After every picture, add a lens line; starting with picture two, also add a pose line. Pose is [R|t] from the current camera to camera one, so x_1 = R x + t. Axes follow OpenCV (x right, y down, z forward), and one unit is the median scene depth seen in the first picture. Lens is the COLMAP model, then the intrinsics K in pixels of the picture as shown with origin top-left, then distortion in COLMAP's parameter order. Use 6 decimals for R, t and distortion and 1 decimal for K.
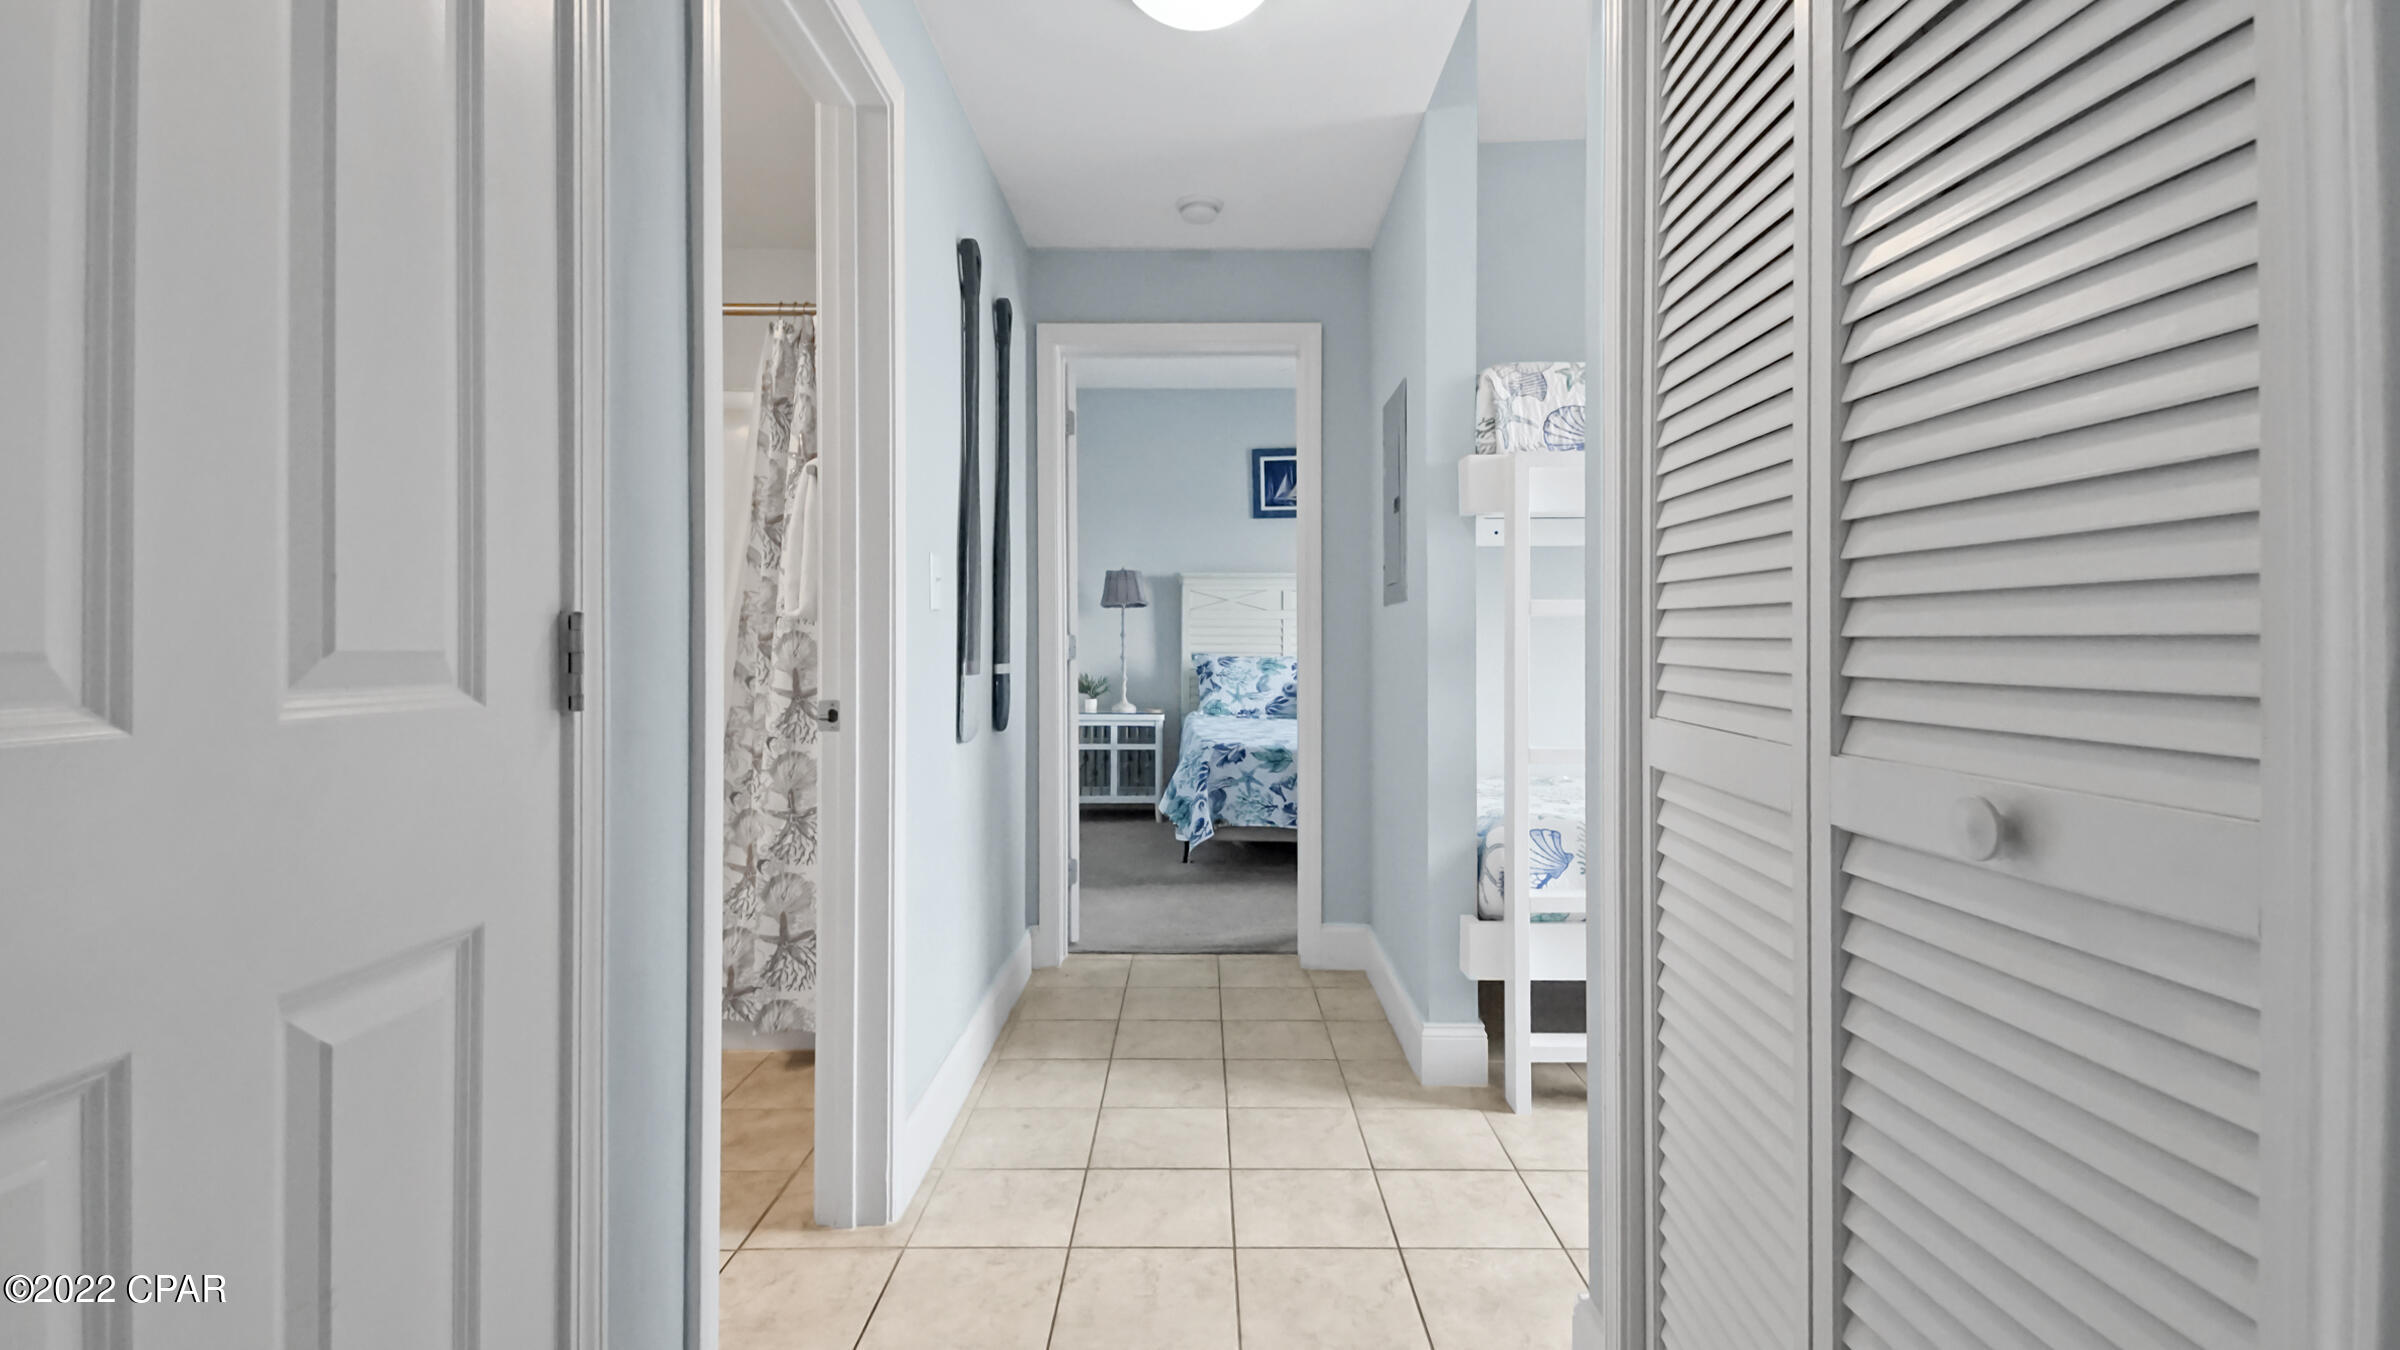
lens RADIAL K [[1129.1, 0, 1231.6], [0, 1129.1, 653.0], [0, 0, 1]] dist [-0.010295, 0.000405]
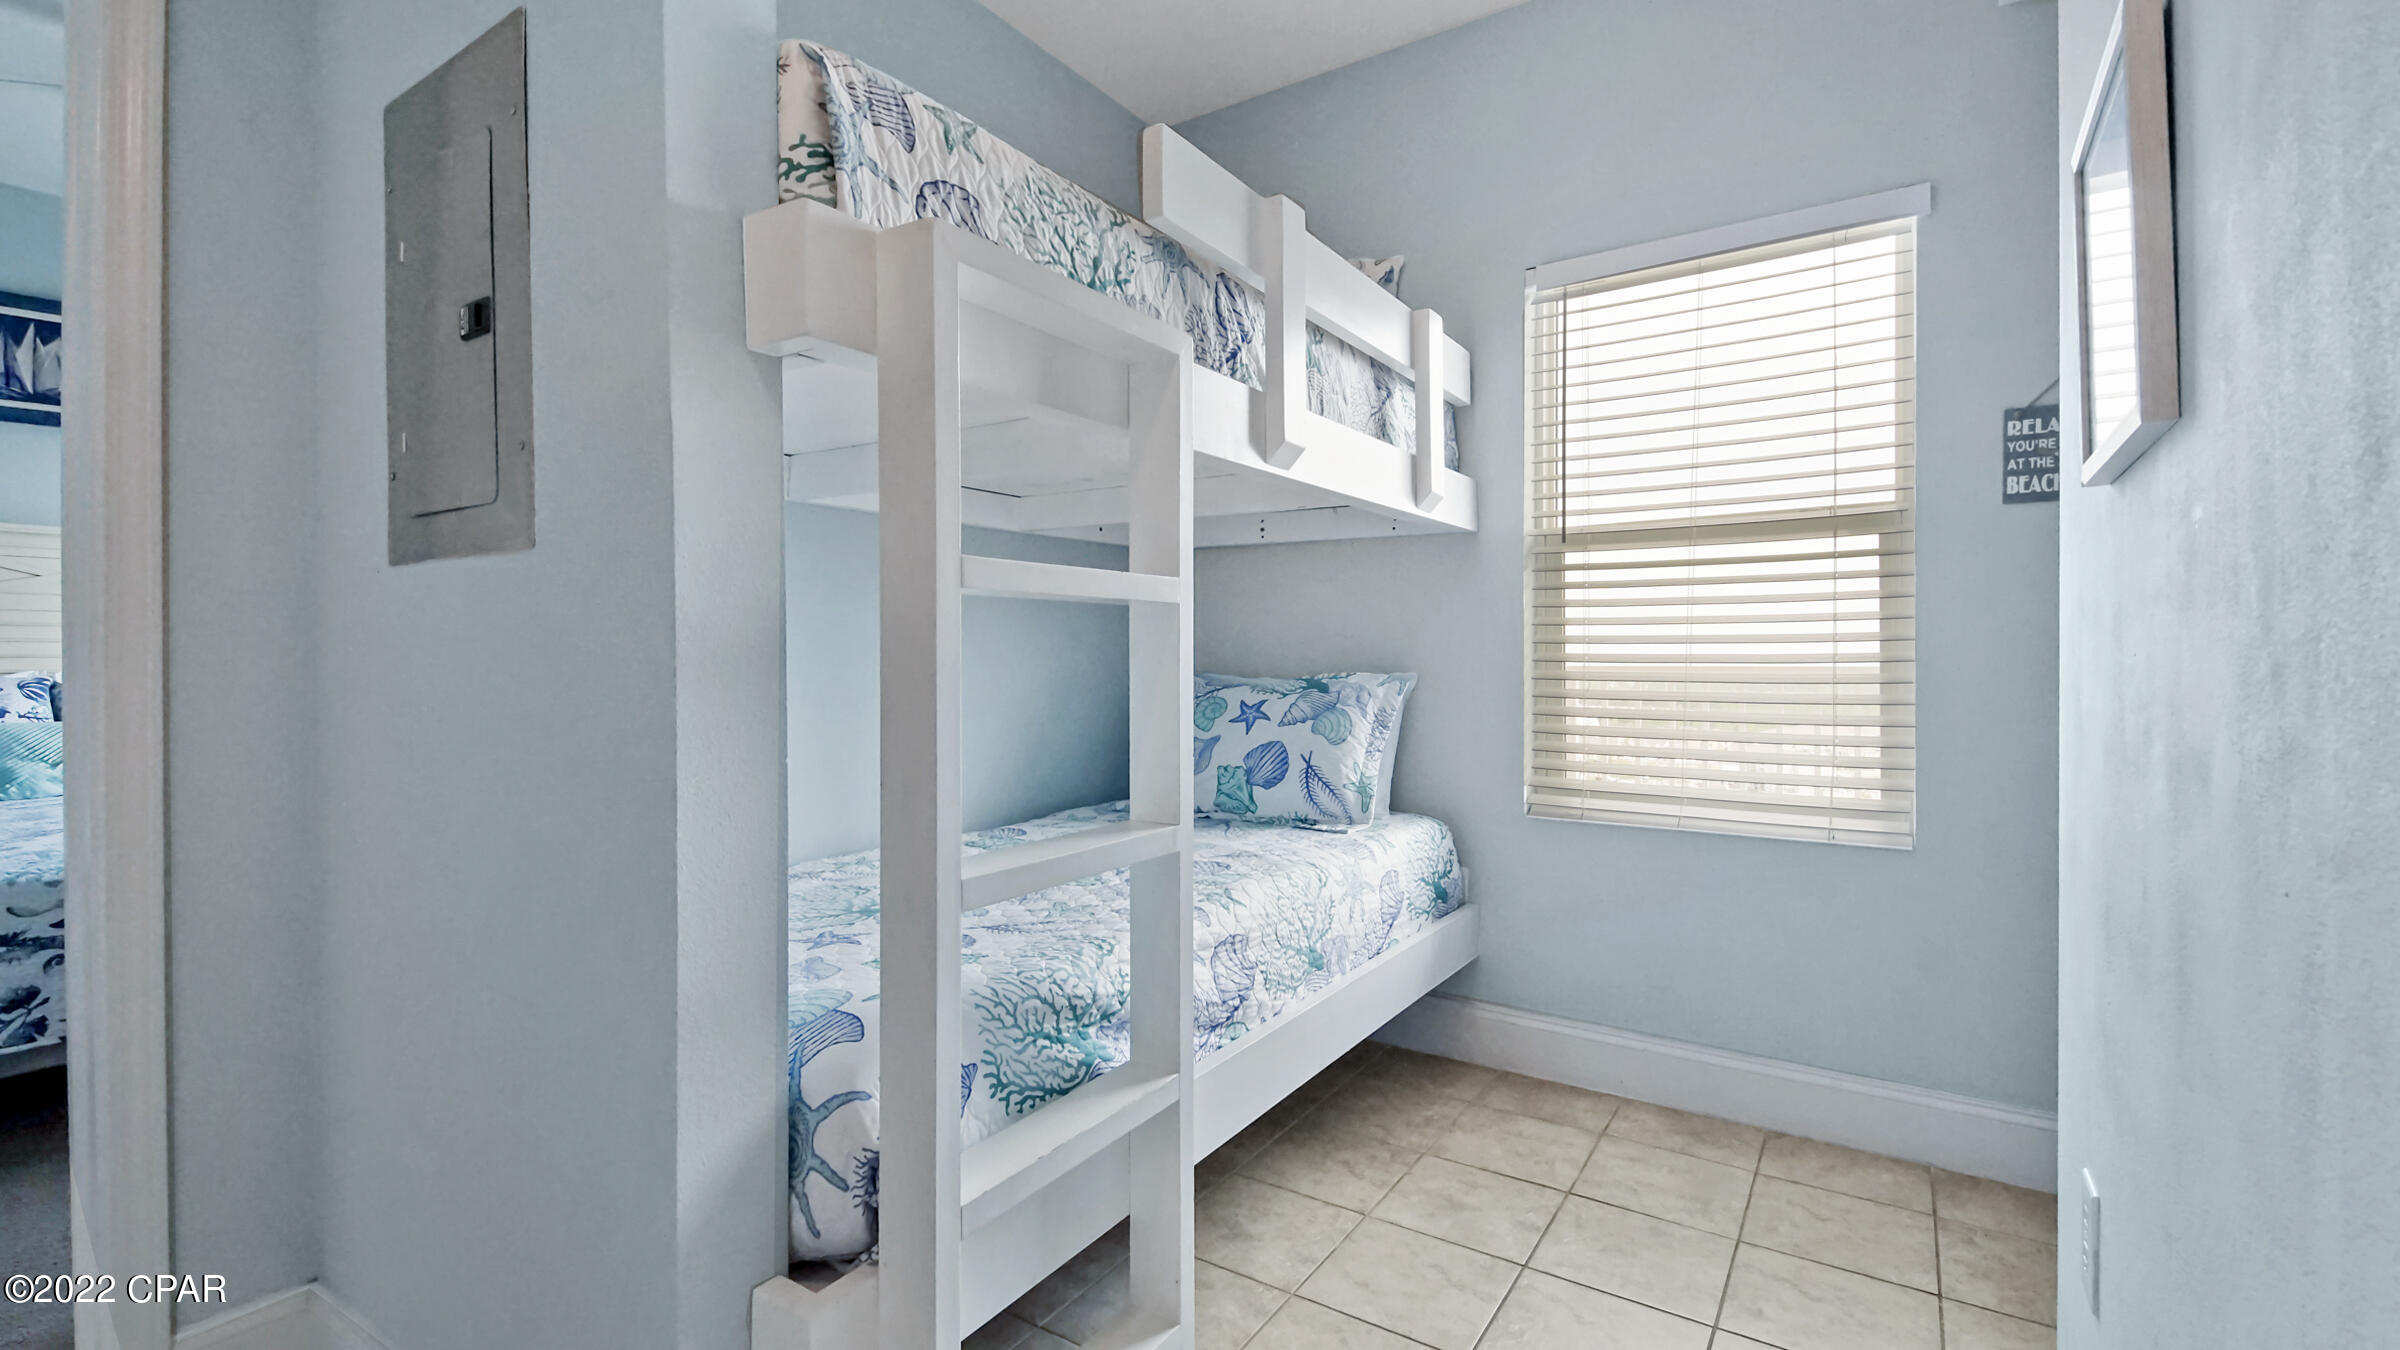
lens RADIAL K [[1013.5, 0, 1193.2], [0, 1013.5, 668.8], [0, 0, 1]] dist [0.007735, -0.003776]
pose [[0.561459, -0.005293, 0.827488, -0.011162], [0.005202, 0.999982, 0.002867, -0.000514], [-0.827489, 0.002694, 0.561476, 0.363624]]
